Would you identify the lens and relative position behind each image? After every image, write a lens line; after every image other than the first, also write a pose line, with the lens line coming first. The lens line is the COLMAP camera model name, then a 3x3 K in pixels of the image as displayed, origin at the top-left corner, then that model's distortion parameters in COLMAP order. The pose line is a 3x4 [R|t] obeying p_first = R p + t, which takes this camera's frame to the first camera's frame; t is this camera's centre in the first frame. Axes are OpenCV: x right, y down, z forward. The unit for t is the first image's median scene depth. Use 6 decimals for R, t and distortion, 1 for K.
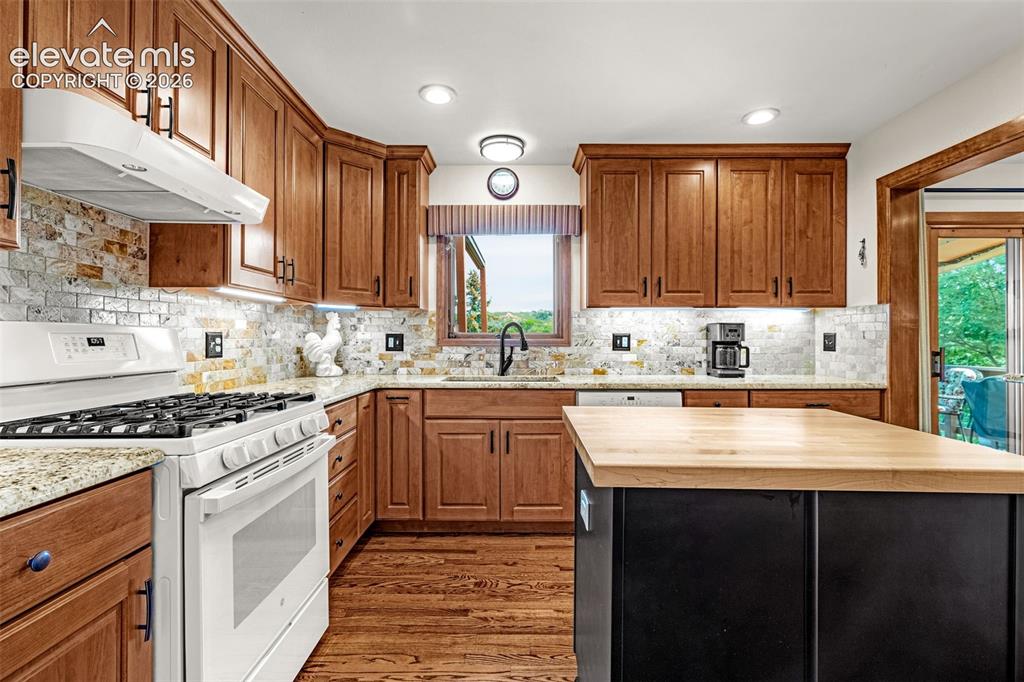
lens RADIAL K [[471.6, 0, 508.6], [0, 471.6, 337.5], [0, 0, 1]] dist [0.000012, -0.000043]
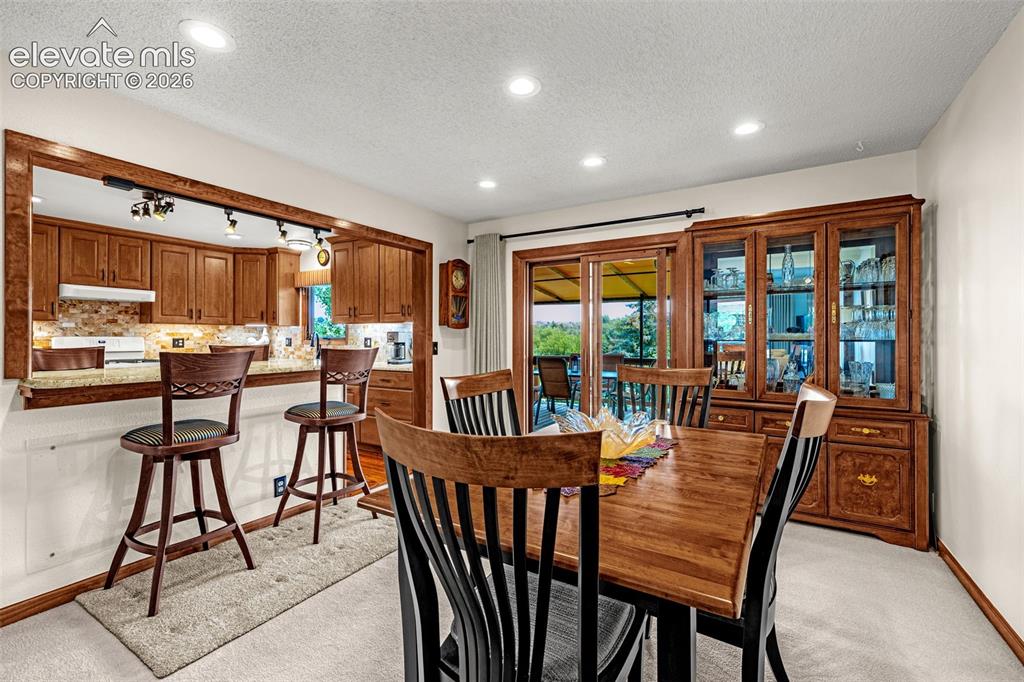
lens RADIAL K [[440.4, 0, 510.0], [0, 440.4, 338.2], [0, 0, 1]] dist [0.000802, 0.000018]
pose [[0.863746, 0.001292, -0.503925, 2.106544], [0.001014, 0.999990, 0.004302, -0.017800], [0.503926, -0.004226, 0.863737, -0.191638]]
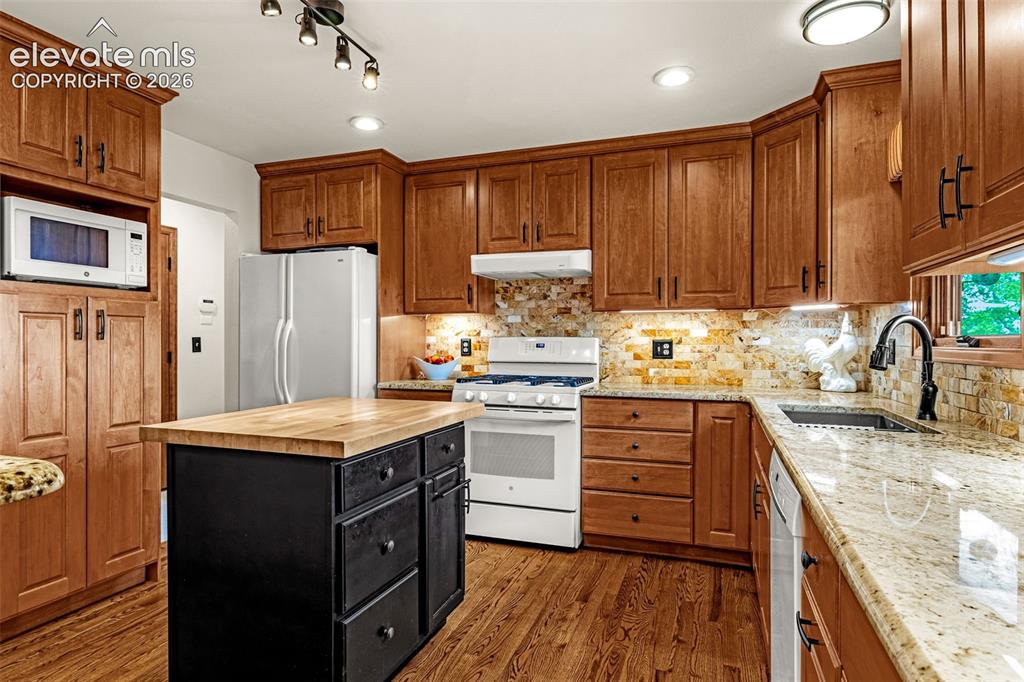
lens RADIAL K [[568.6, 0, 512.0], [0, 568.6, 341.0], [0, 0, 1]] dist [0.001859, 0.000288]
pose [[-0.326415, -0.002203, -0.945224, 0.981875], [-0.000596, 0.999998, -0.002125, -0.003397], [0.945226, -0.000130, -0.326415, 1.054434]]
